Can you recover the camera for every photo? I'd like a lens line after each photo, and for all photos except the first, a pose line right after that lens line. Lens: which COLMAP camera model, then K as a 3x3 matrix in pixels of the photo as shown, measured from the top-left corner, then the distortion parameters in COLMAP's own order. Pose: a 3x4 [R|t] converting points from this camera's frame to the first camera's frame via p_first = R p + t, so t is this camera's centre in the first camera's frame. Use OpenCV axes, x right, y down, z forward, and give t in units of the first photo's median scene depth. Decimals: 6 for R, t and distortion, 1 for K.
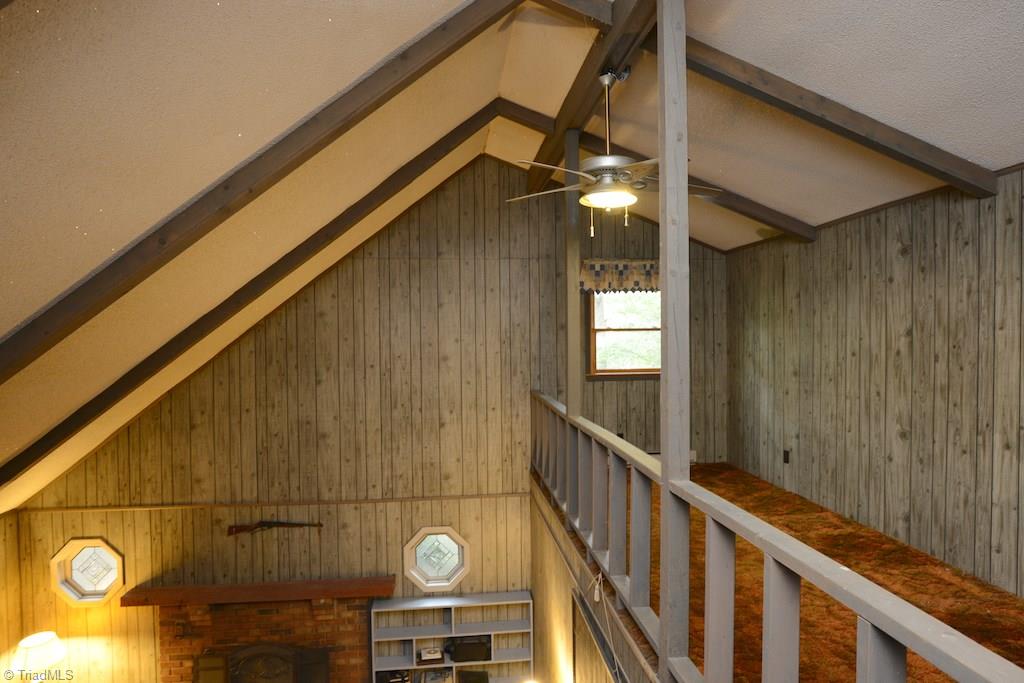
lens RADIAL K [[584.5, 0, 514.5], [0, 584.5, 345.7], [0, 0, 1]] dist [-0.039759, 0.015742]
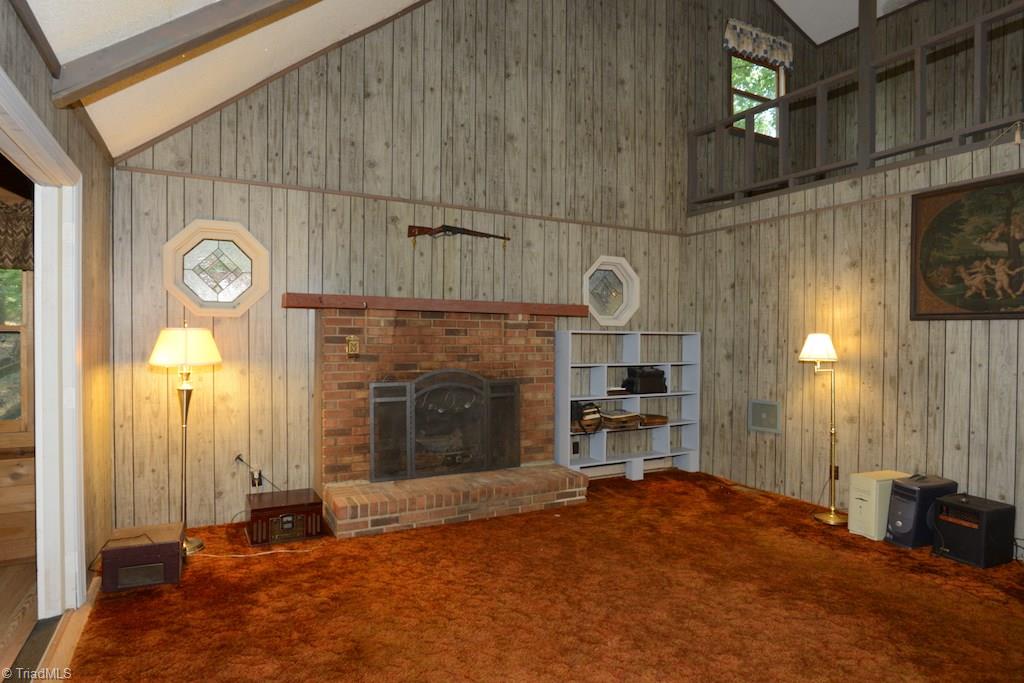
lens RADIAL K [[584.5, 0, 506.2], [0, 584.5, 344.4], [0, 0, 1]] dist [-0.039759, 0.015742]
pose [[0.926540, 0.018634, 0.375733, -0.661971], [-0.021590, 0.999760, 0.003656, 0.465488], [-0.375575, -0.011500, 0.926721, 0.193418]]
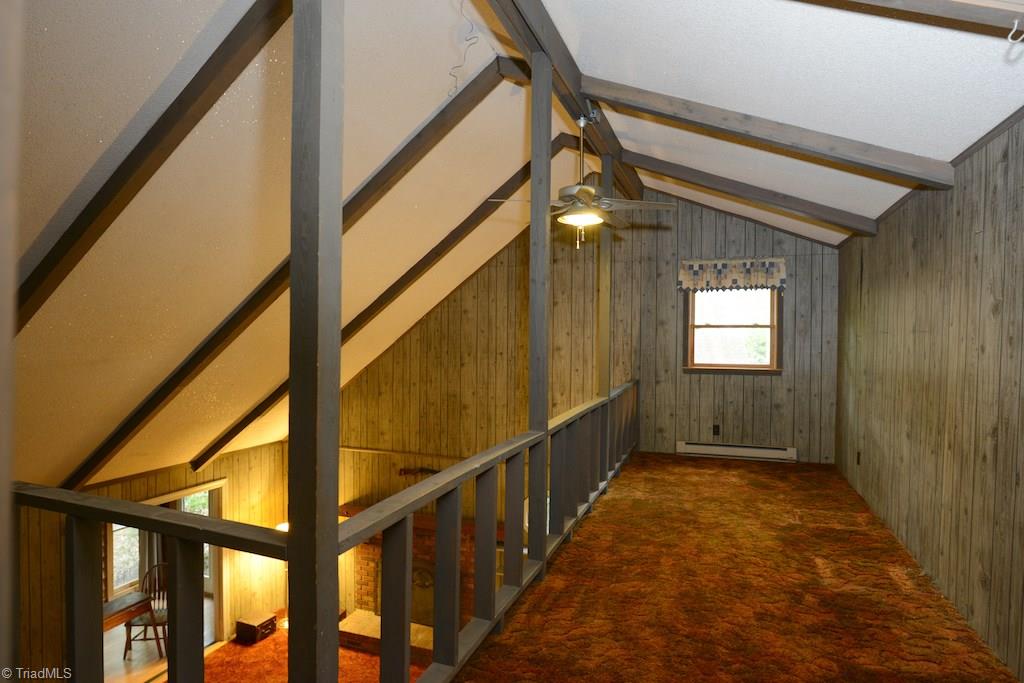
lens RADIAL K [[584.5, 0, 513.9], [0, 584.5, 346.0], [0, 0, 1]] dist [-0.039759, 0.015742]
pose [[0.899272, 0.023960, -0.436734, 0.326589], [-0.022059, 0.999712, 0.009423, 0.007241], [0.436834, 0.001160, 0.899541, -0.105498]]
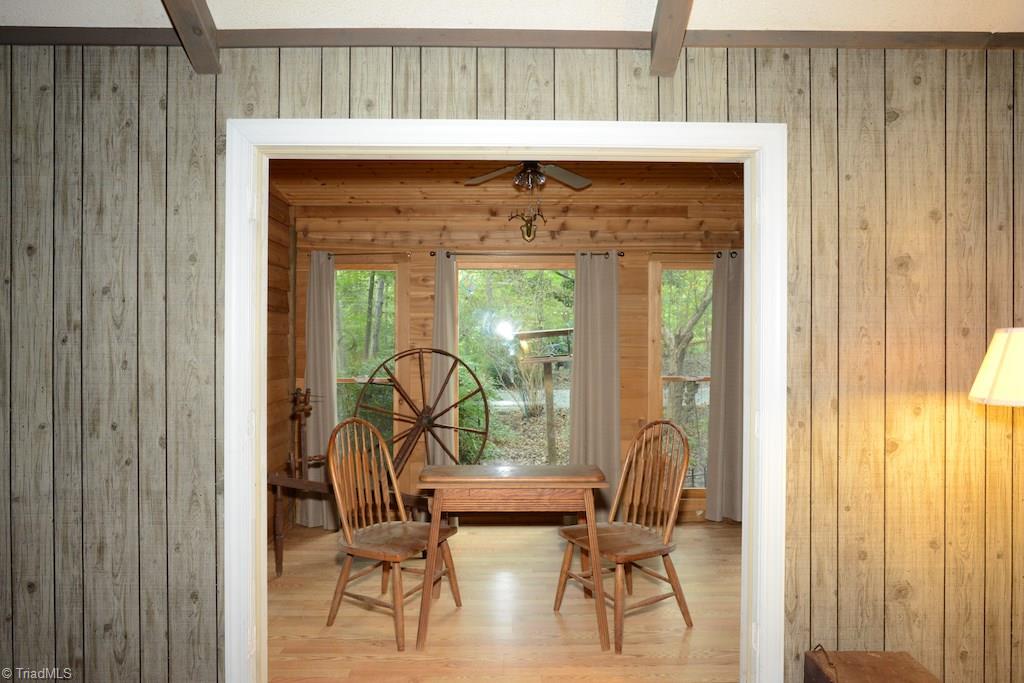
lens RADIAL K [[584.5, 0, 512.3], [0, 584.5, 345.4], [0, 0, 1]] dist [-0.039759, 0.015742]
pose [[-0.094147, 0.021954, -0.995316, -0.432453], [-0.004149, 0.999739, 0.022444, 0.462124], [0.995550, 0.006243, -0.094031, 0.646836]]
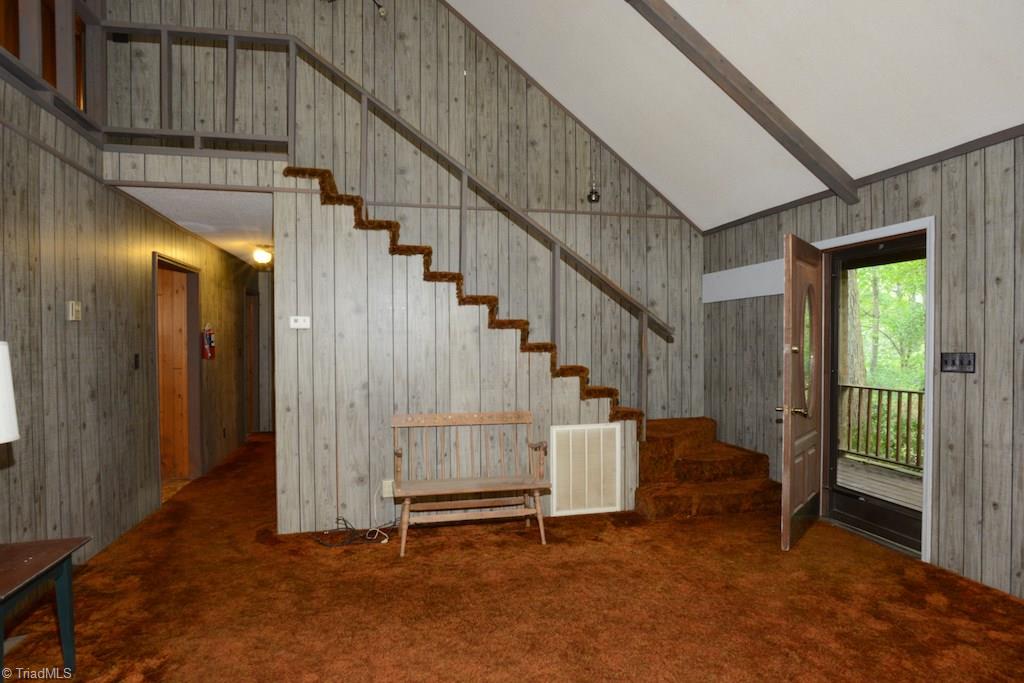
lens RADIAL K [[584.5, 0, 512.5], [0, 584.5, 343.9], [0, 0, 1]] dist [-0.039759, 0.015742]
pose [[-0.993291, 0.014225, -0.114759, -0.248566], [0.013189, 0.999865, 0.009784, 0.459907], [0.114883, 0.008205, -0.993345, 0.792882]]
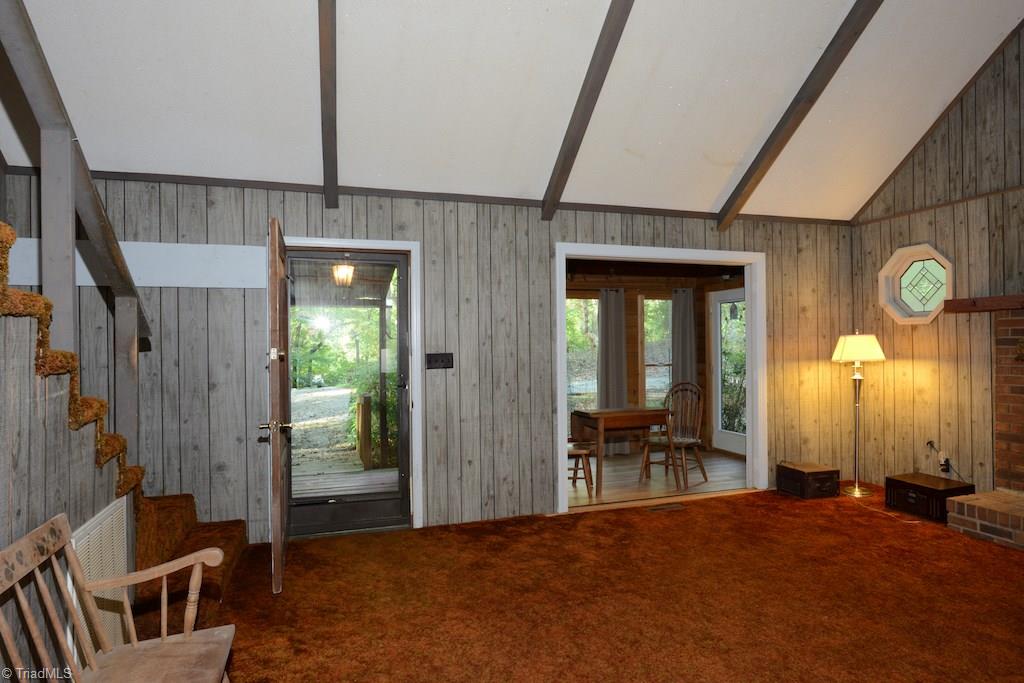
lens RADIAL K [[584.5, 0, 509.3], [0, 584.5, 346.2], [0, 0, 1]] dist [-0.039759, 0.015742]
pose [[0.192544, 0.015061, -0.981173, -0.004592], [0.003172, 0.999867, 0.015970, 0.459345], [0.981283, -0.006188, 0.192470, 0.220300]]
